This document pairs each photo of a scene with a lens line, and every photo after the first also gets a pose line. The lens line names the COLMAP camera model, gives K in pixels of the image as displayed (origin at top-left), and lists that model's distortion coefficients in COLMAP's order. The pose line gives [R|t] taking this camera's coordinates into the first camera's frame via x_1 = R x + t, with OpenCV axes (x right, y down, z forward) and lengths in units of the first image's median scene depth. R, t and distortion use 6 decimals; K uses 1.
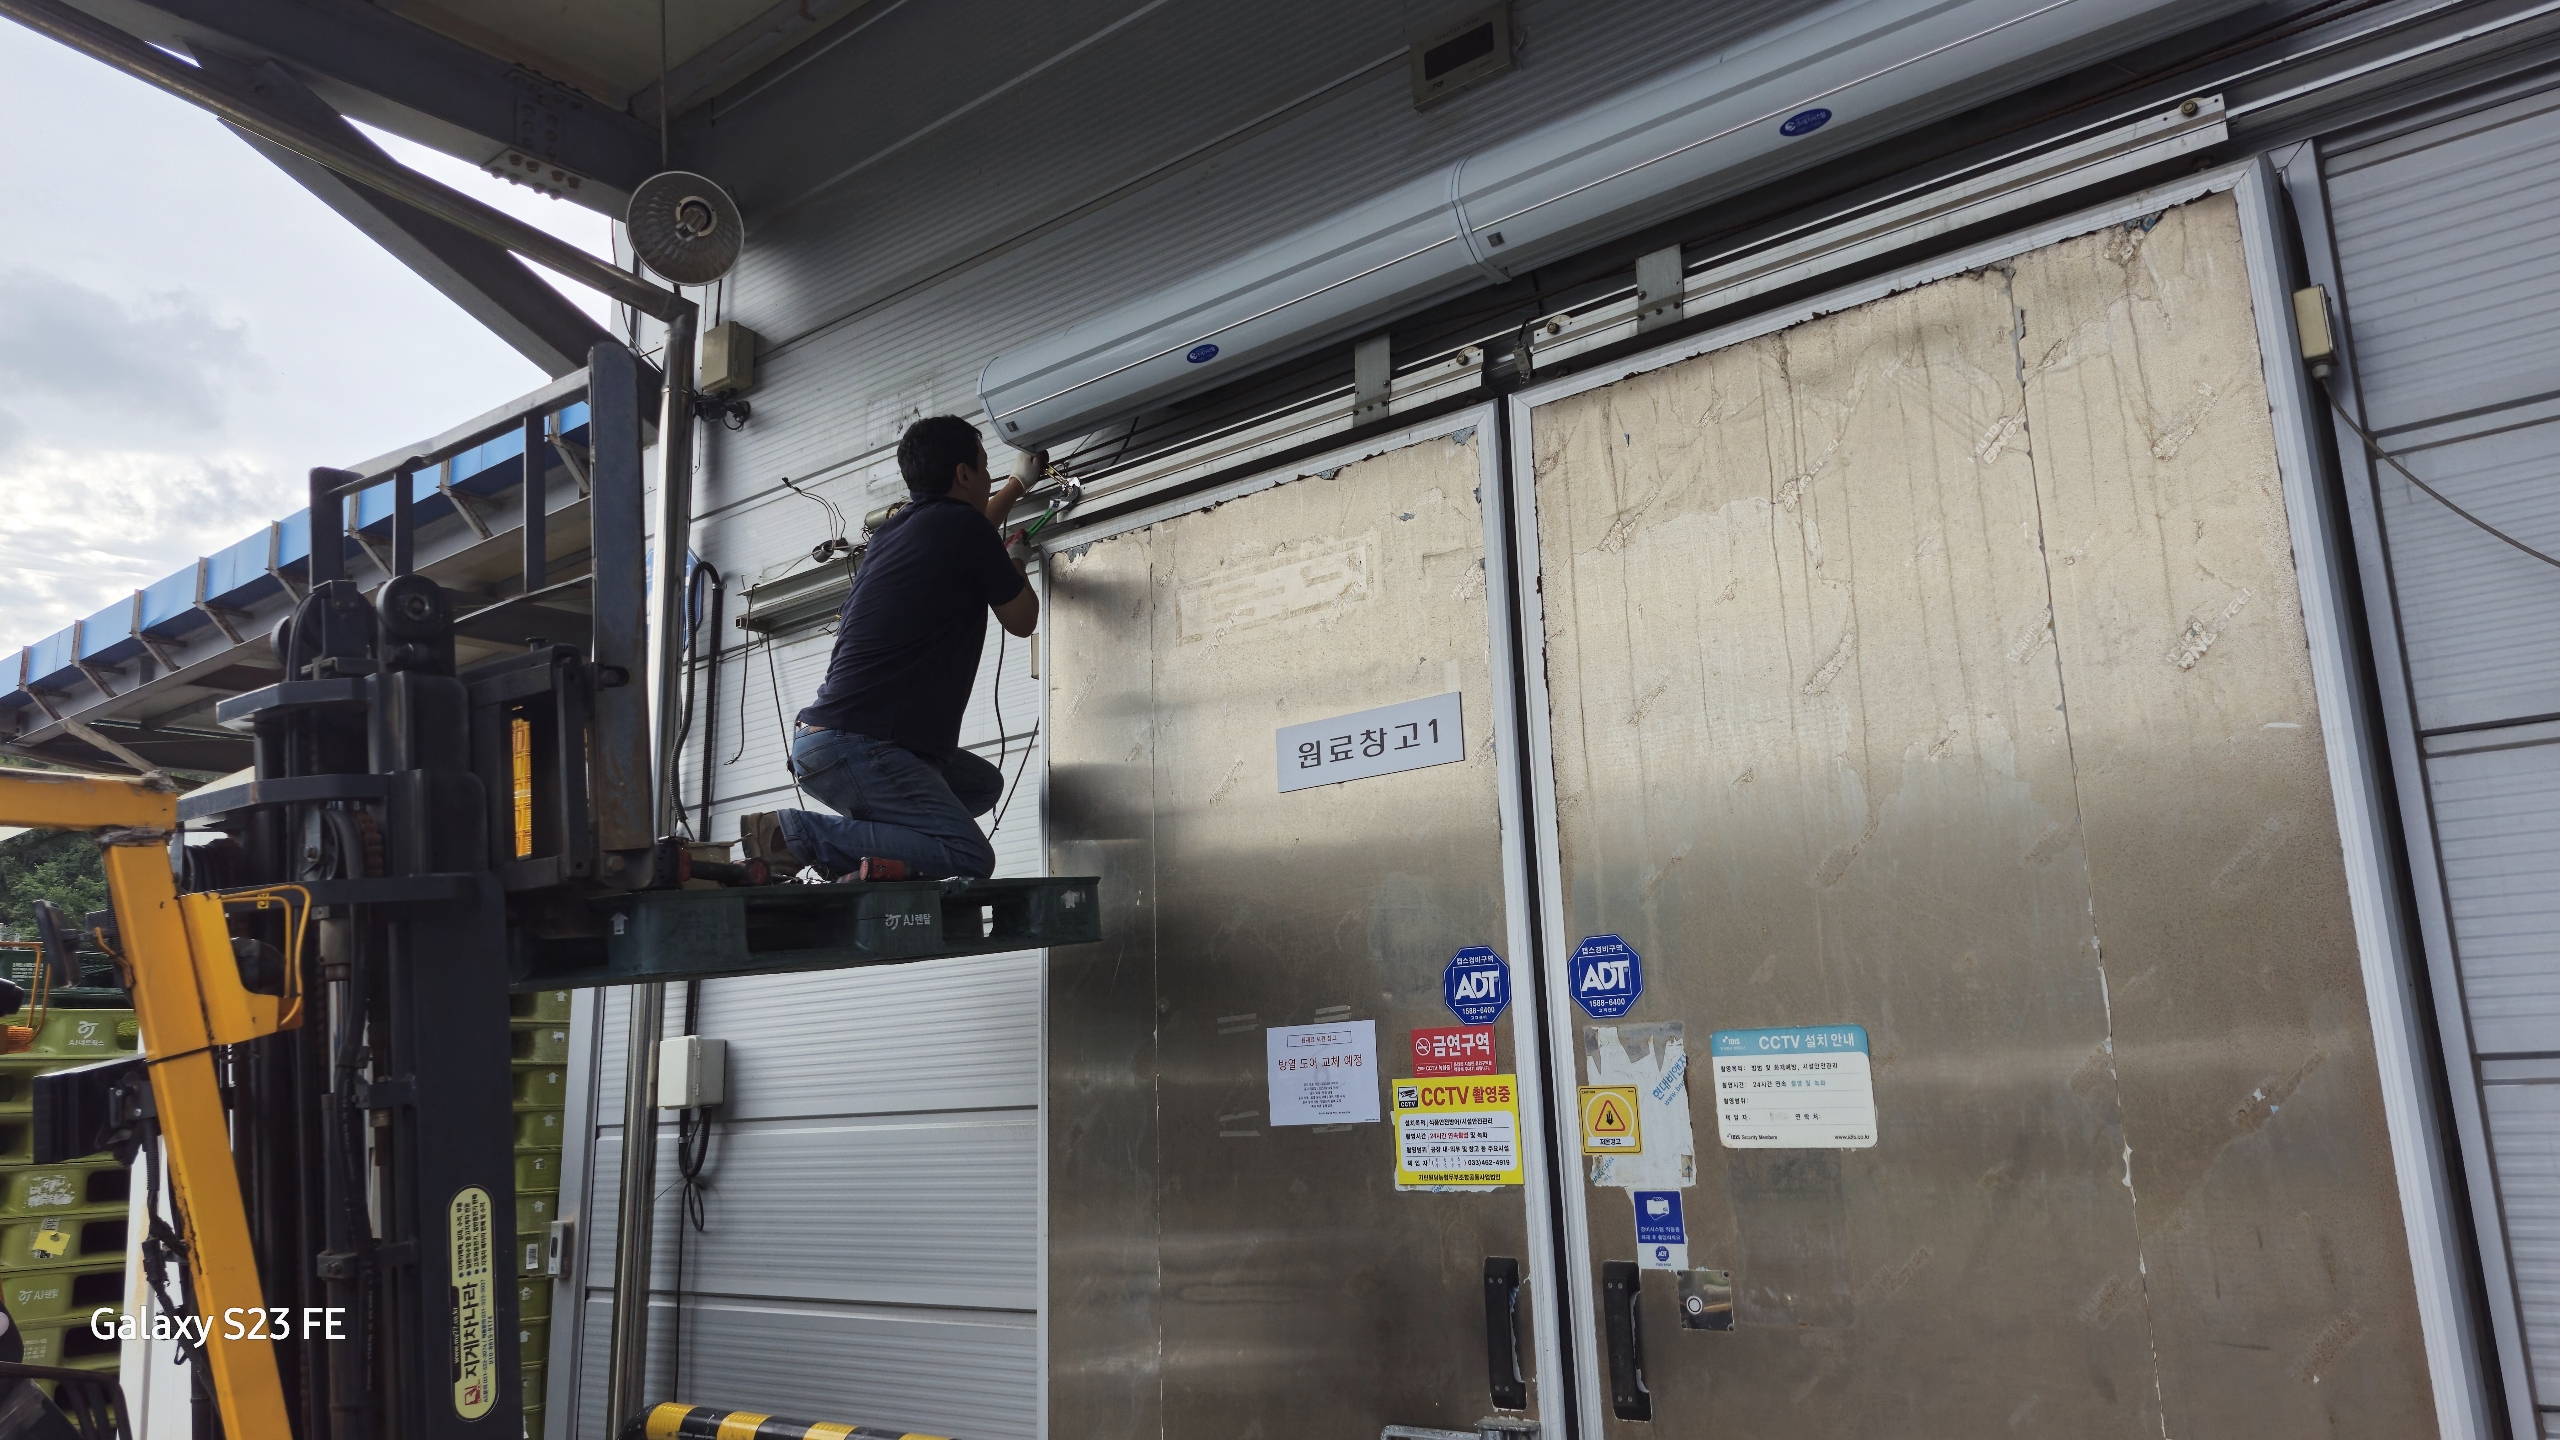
lens RADIAL K [[1733.5, 0, 1280.0], [0, 1733.5, 720.0], [0, 0, 1]] dist [0.083847, -0.083754]
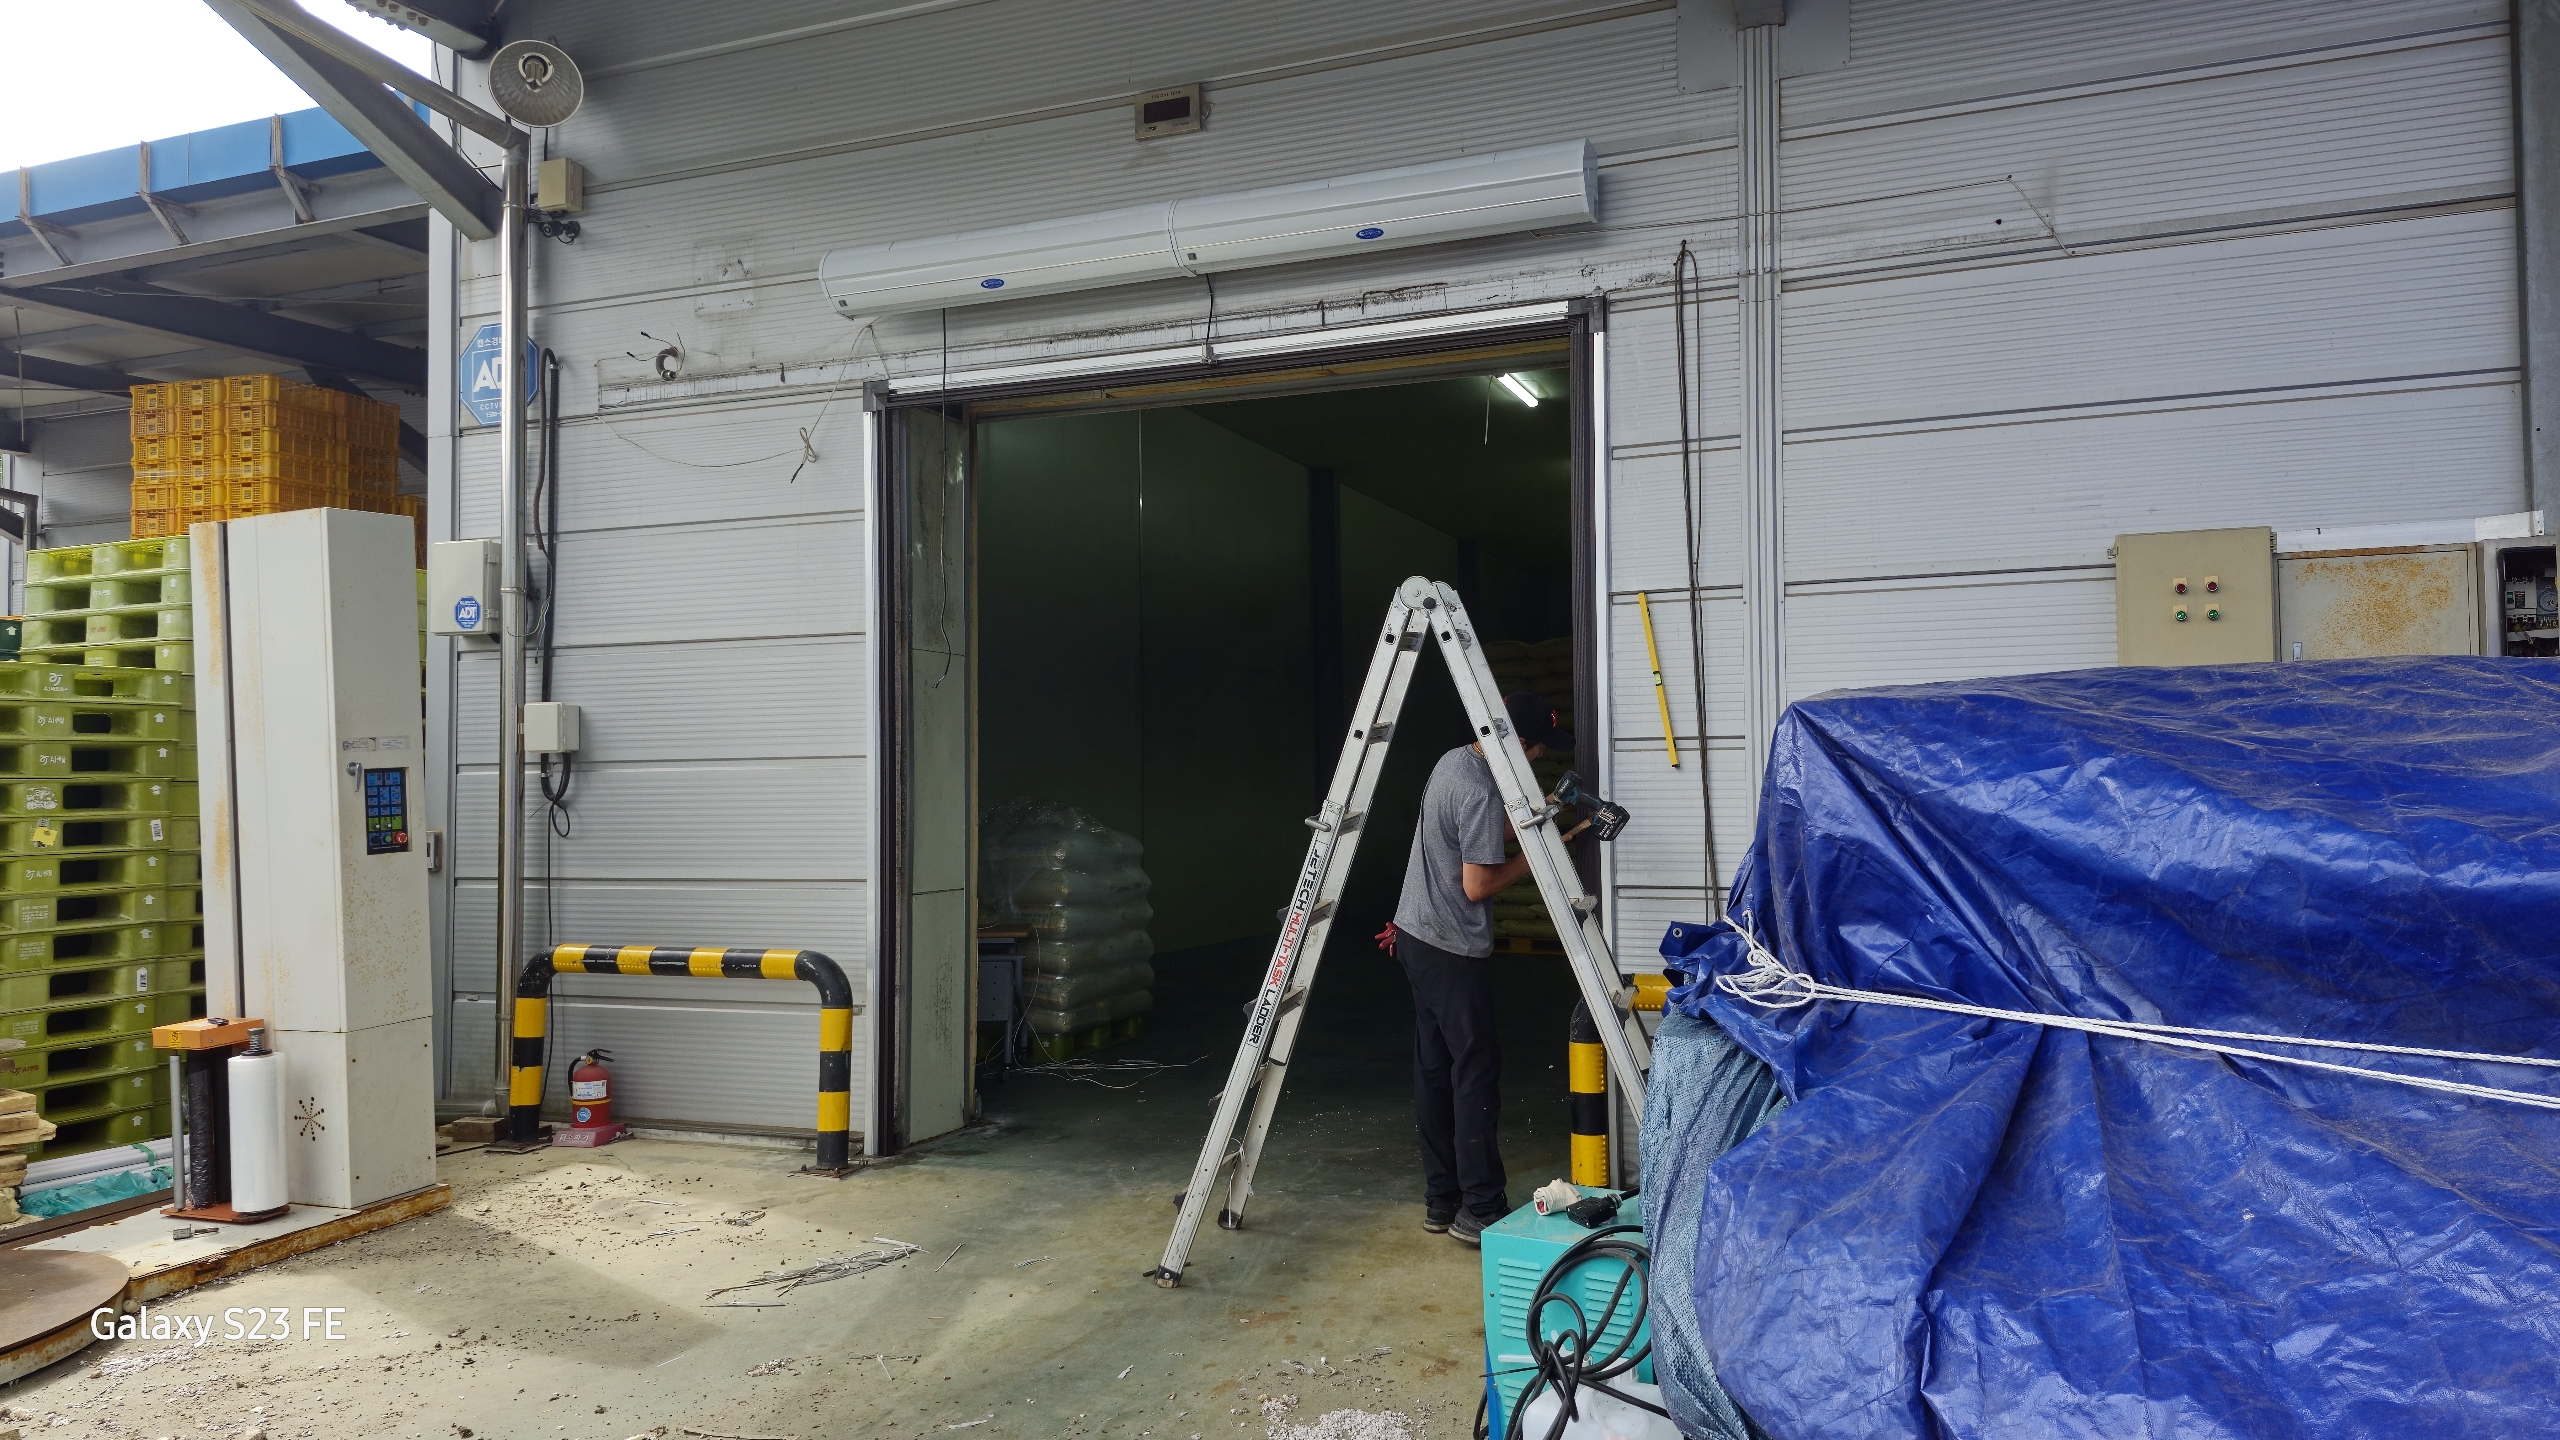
lens RADIAL K [[1733.5, 0, 1280.0], [0, 1733.5, 720.0], [0, 0, 1]] dist [0.083847, -0.083754]
pose [[0.956744, 0.032143, 0.289151, -0.338422], [-0.081742, 0.983542, 0.161135, -0.142501], [-0.279213, -0.177800, 0.943625, -0.877837]]
